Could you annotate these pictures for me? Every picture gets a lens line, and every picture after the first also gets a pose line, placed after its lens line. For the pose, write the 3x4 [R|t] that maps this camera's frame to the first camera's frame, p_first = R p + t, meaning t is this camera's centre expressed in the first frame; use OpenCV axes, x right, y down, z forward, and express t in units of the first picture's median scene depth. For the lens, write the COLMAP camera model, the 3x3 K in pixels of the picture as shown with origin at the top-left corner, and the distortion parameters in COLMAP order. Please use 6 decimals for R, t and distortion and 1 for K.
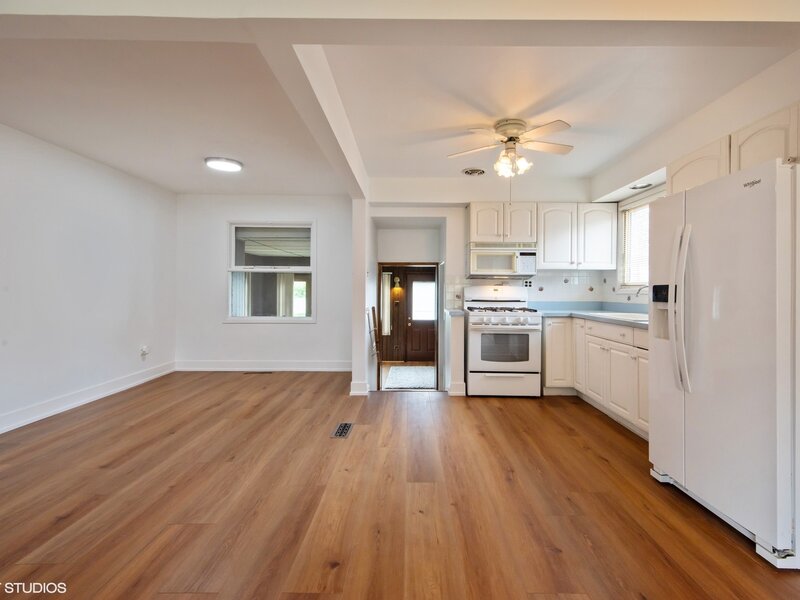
lens RADIAL K [[391.4, 0, 402.0], [0, 391.4, 284.2], [0, 0, 1]] dist [0.013114, -0.000212]
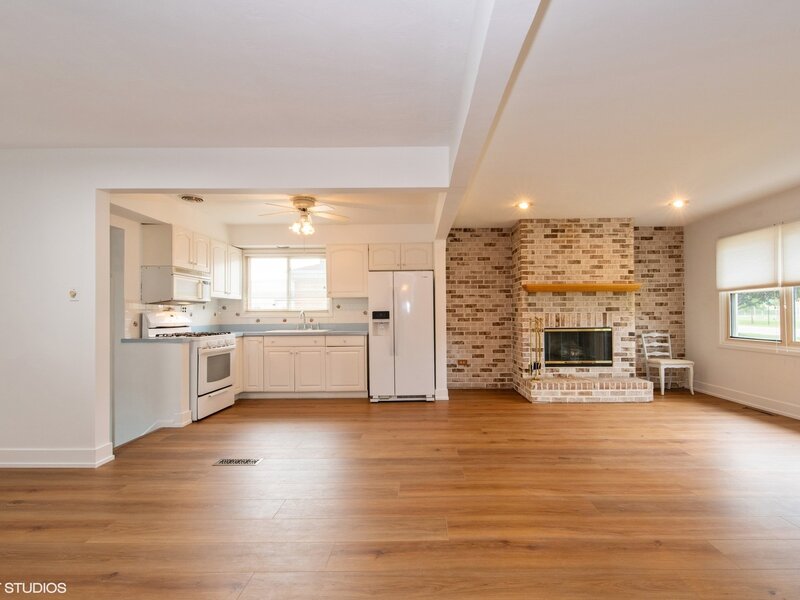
lens RADIAL K [[410.0, 0, 411.5], [0, 410.0, 312.9], [0, 0, 1]] dist [0.015832, -0.000031]
pose [[0.009879, -0.001727, 0.999950, -0.848354], [-0.004056, 0.999990, 0.001767, 0.003474], [-0.999943, -0.004073, 0.009872, 0.419411]]
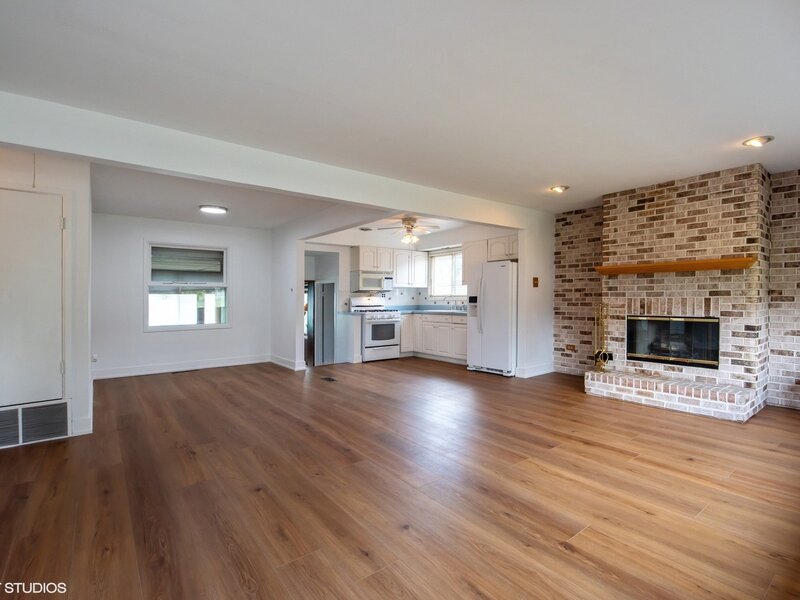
lens RADIAL K [[407.3, 0, 400.0], [0, 407.3, 300.0], [0, 0, 1]] dist [-0.001249, -0.000469]
pose [[0.802202, -0.013207, 0.596906, -0.726327], [0.004194, 0.999855, 0.016486, -0.010913], [-0.597037, -0.010722, 0.802142, -0.483021]]
